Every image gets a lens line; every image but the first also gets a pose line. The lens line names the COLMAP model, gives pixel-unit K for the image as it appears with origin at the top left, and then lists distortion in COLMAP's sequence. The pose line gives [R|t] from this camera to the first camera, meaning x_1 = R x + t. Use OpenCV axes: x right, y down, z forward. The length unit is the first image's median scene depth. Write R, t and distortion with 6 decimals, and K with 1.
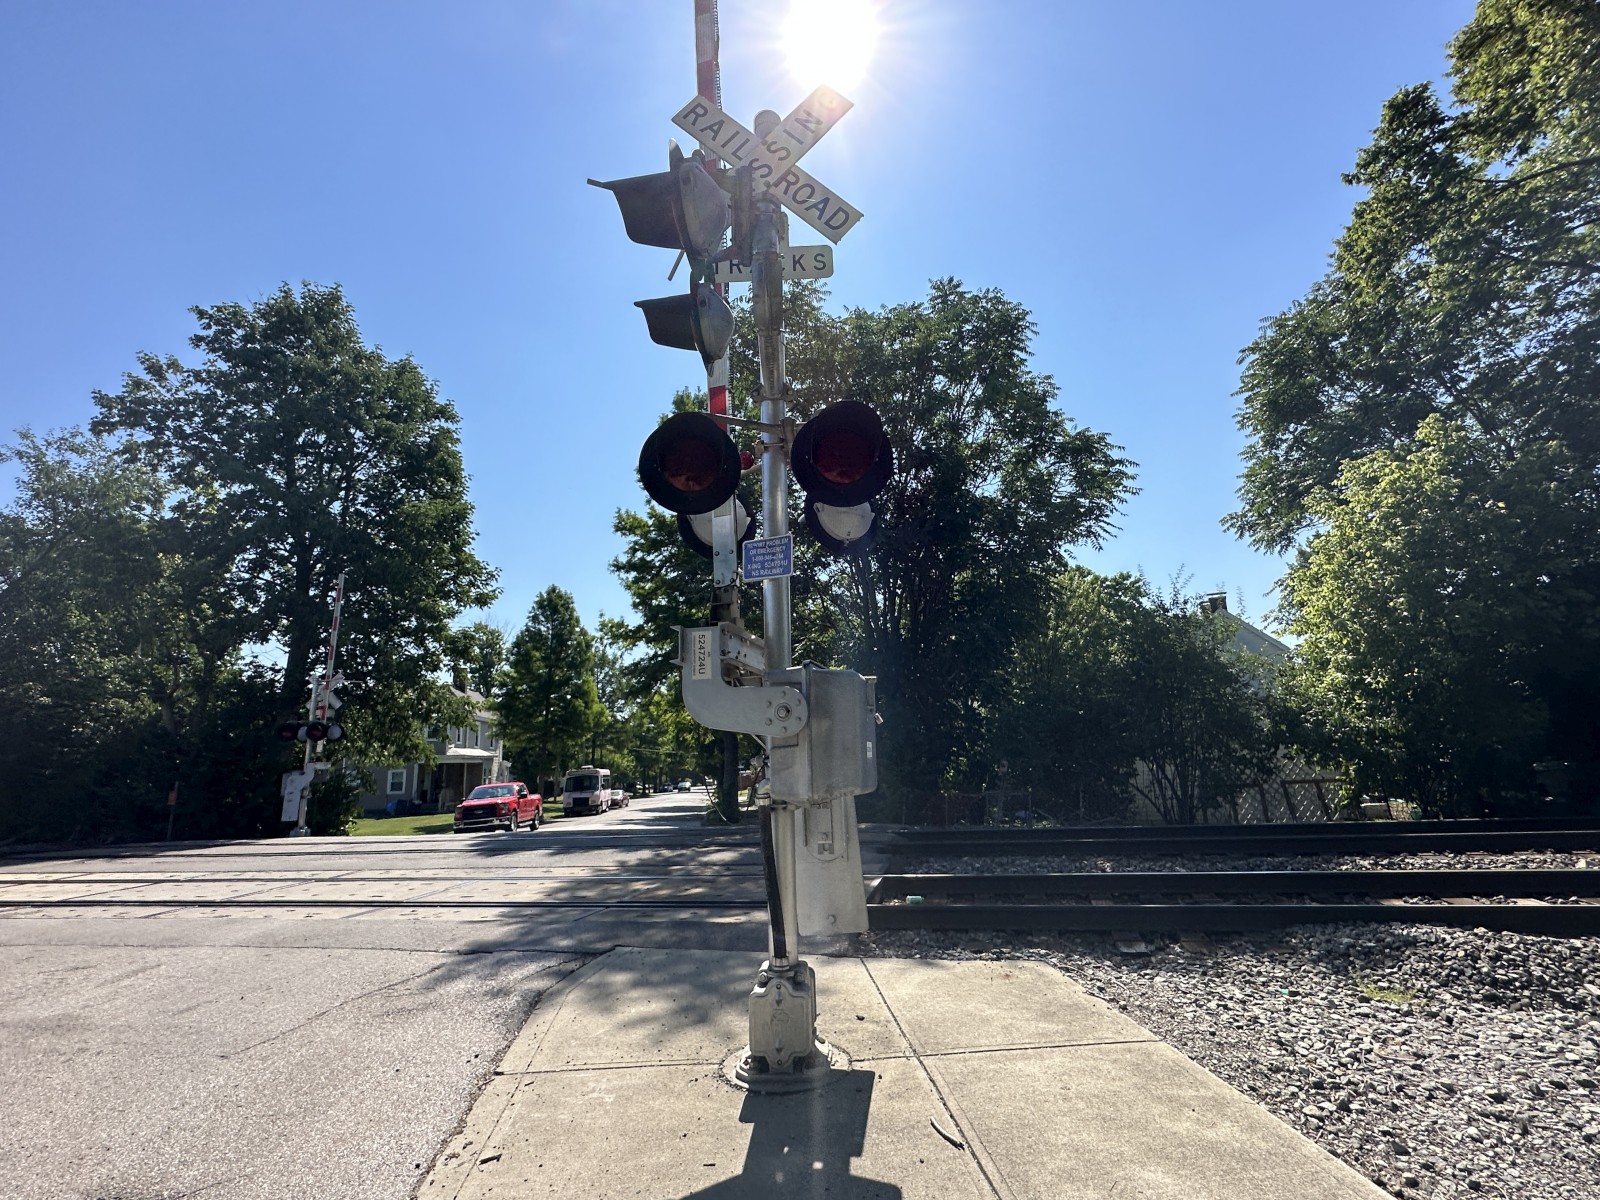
lens RADIAL K [[749.1, 0, 804.6], [0, 749.1, 596.7], [0, 0, 1]] dist [0.000970, 0.000826]
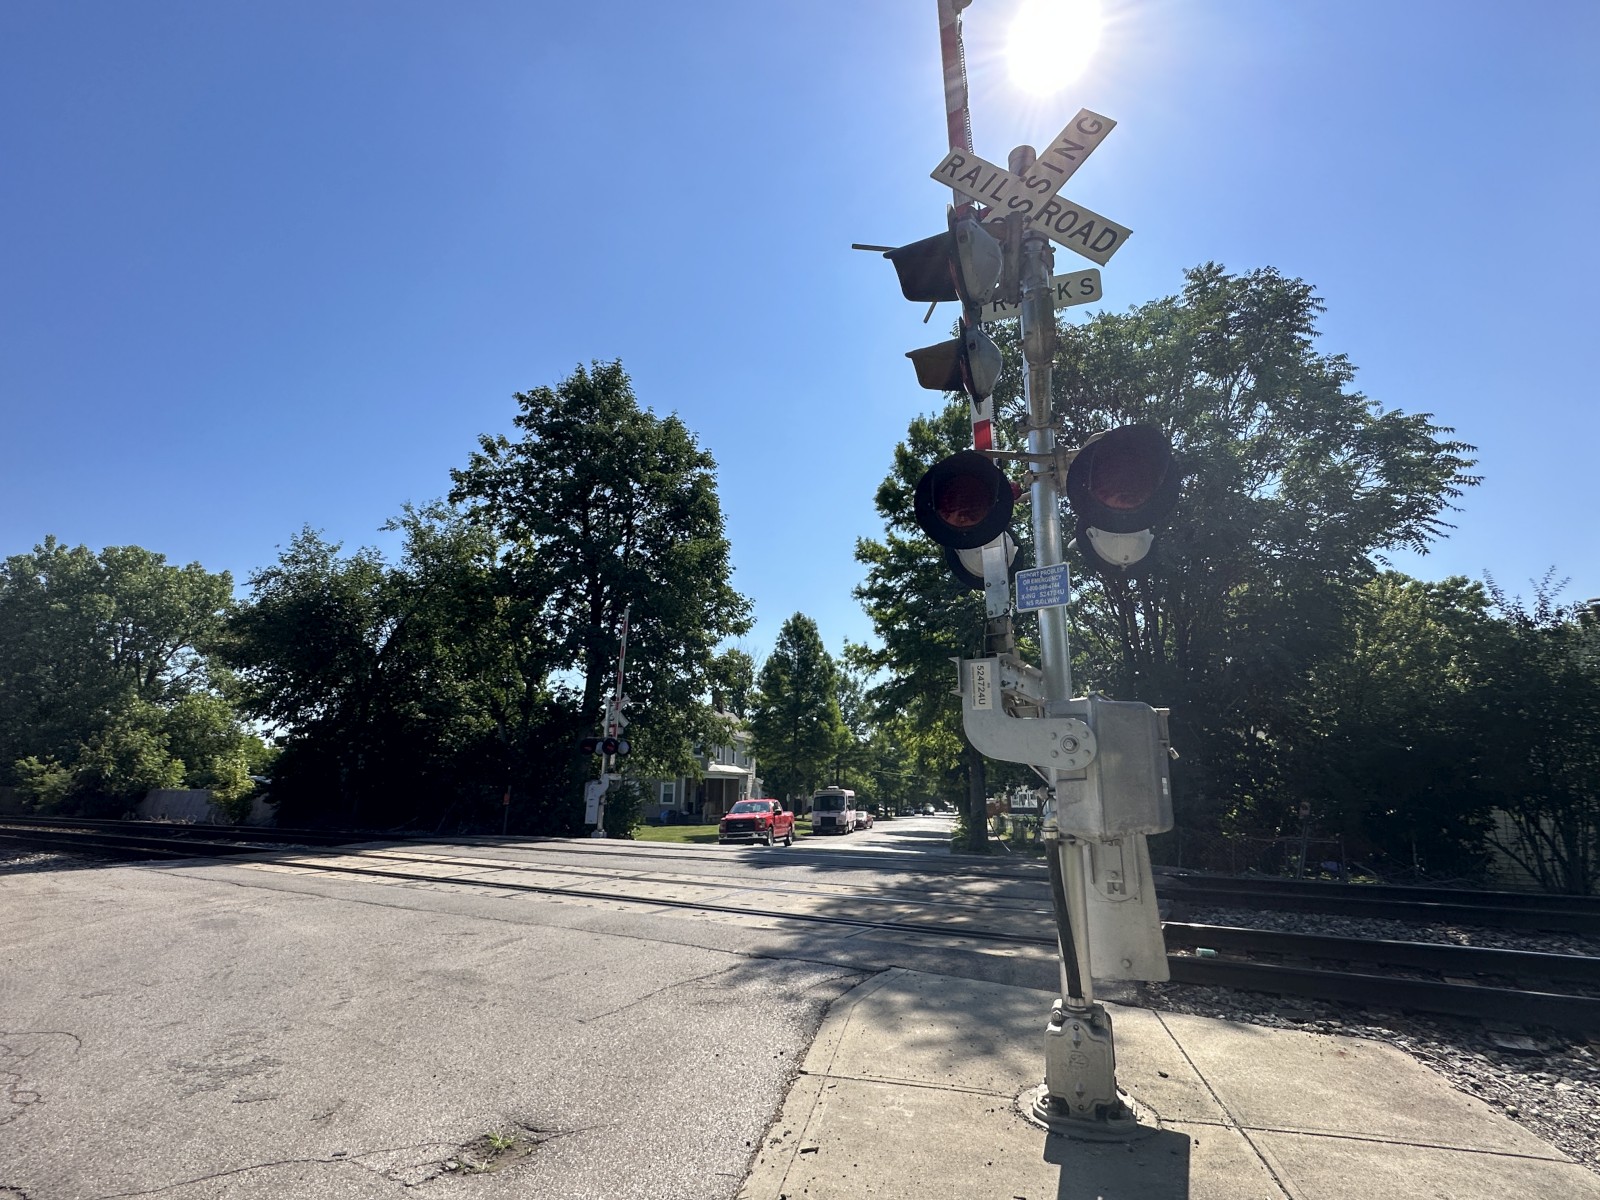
lens RADIAL K [[749.1, 0, 804.6], [0, 749.1, 596.7], [0, 0, 1]] dist [0.000970, 0.000826]
pose [[0.950885, -0.035304, -0.307526, -0.008829], [0.025763, 0.999054, -0.035031, -0.002583], [0.308471, 0.025388, 0.950895, -0.008877]]
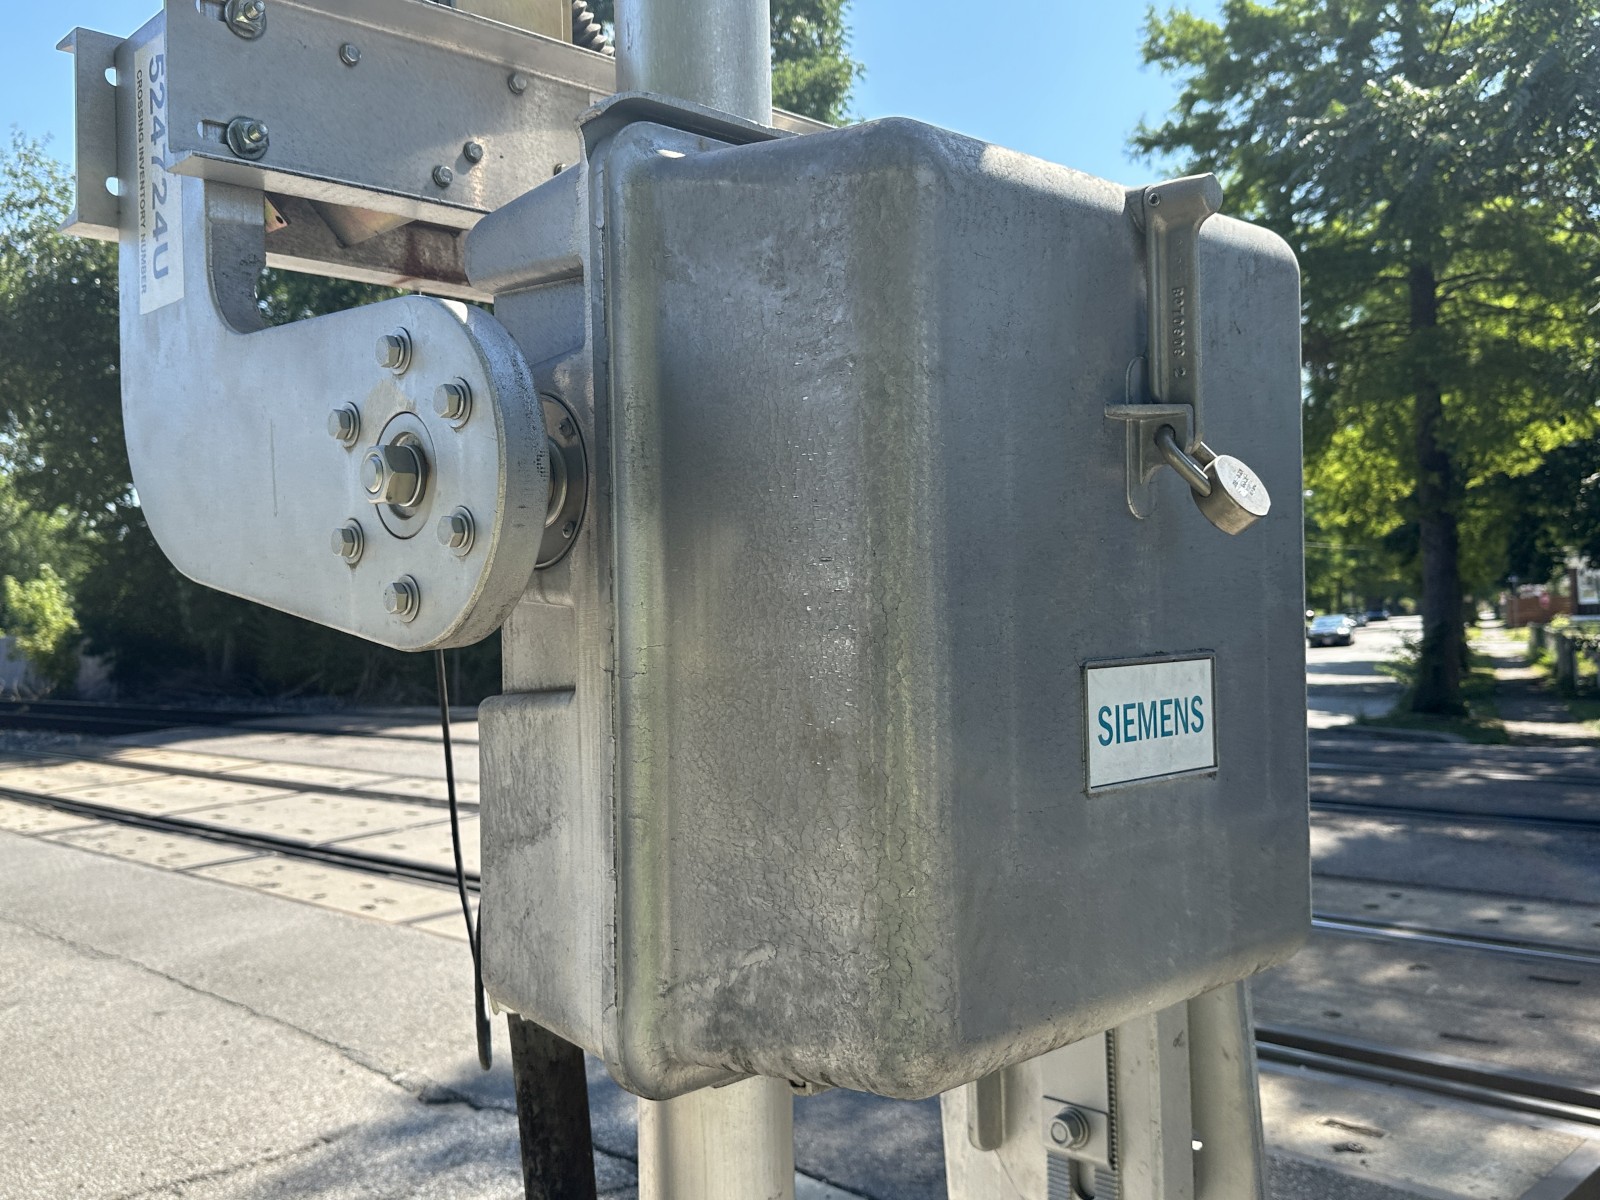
lens RADIAL K [[1468.0, 0, 800.0], [0, 1468.0, 600.0], [0, 0, 1]] dist [-0.001176, -0.001715]
pose [[0.852328, 0.006882, -0.522962, 0.049157], [0.117890, 0.971652, 0.204926, 0.033718], [0.509547, -0.236316, 0.827355, 0.211084]]
